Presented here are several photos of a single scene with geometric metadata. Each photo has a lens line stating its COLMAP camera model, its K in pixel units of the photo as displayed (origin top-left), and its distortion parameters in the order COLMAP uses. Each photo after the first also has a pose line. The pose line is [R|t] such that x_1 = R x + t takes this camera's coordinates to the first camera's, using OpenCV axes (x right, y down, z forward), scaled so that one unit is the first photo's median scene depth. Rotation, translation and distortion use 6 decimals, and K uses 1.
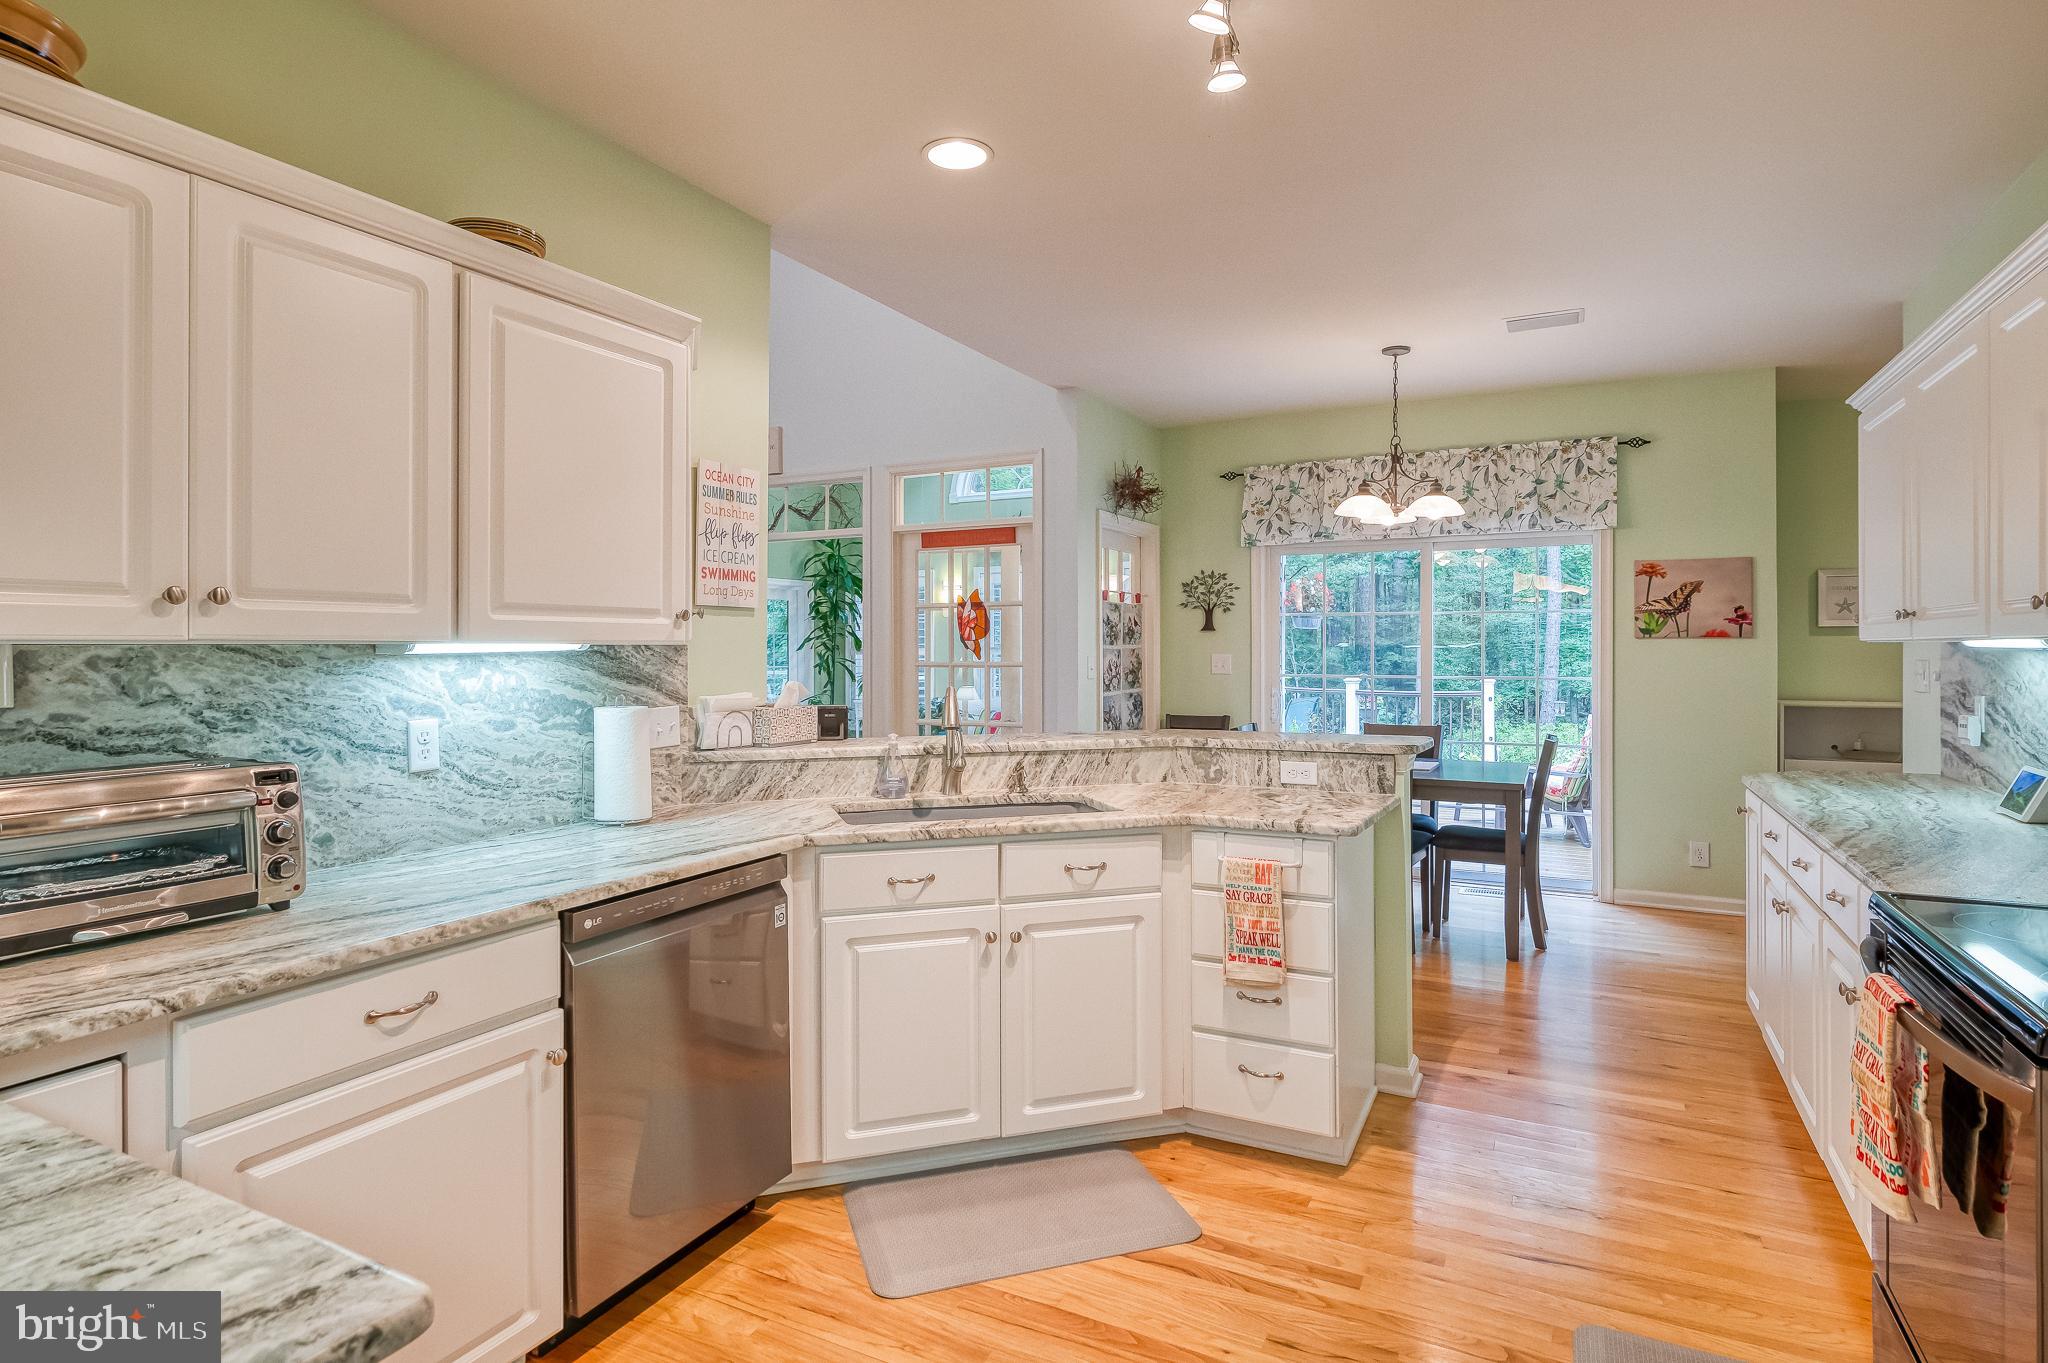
lens RADIAL K [[997.0, 0, 1027.8], [0, 997.0, 638.3], [0, 0, 1]] dist [0.000270, 0.000583]
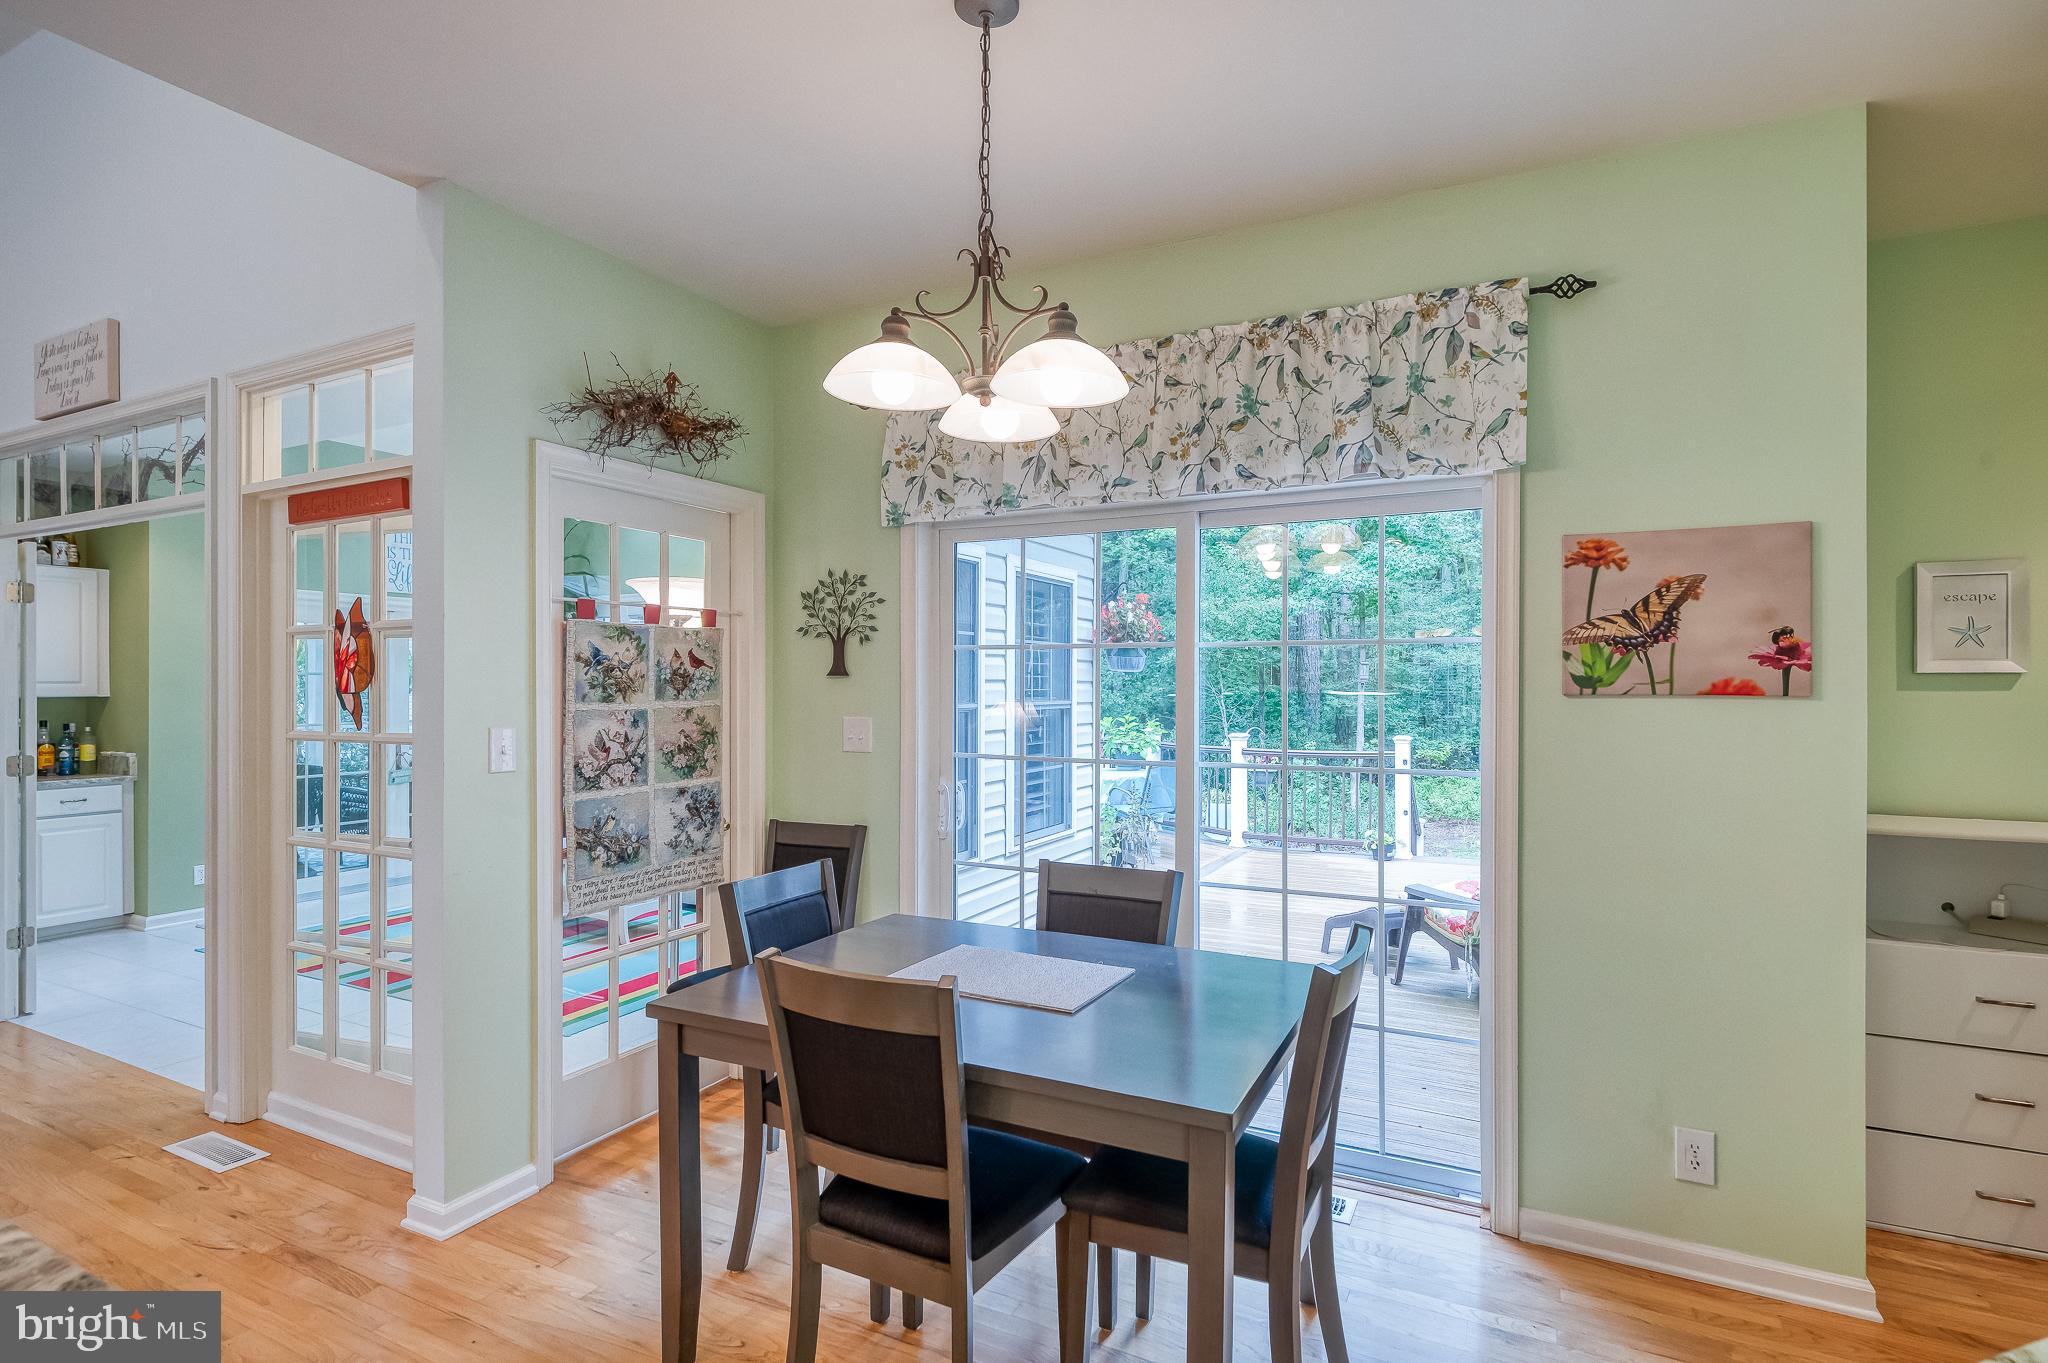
lens RADIAL K [[997.0, 0, 1021.5], [0, 997.0, 679.6], [0, 0, 1]] dist [0.000270, 0.000583]
pose [[0.999563, 0.002166, 0.029467, 0.317369], [-0.002232, 0.999995, 0.002213, -0.008044], [-0.029462, -0.002278, 0.999563, 0.501277]]
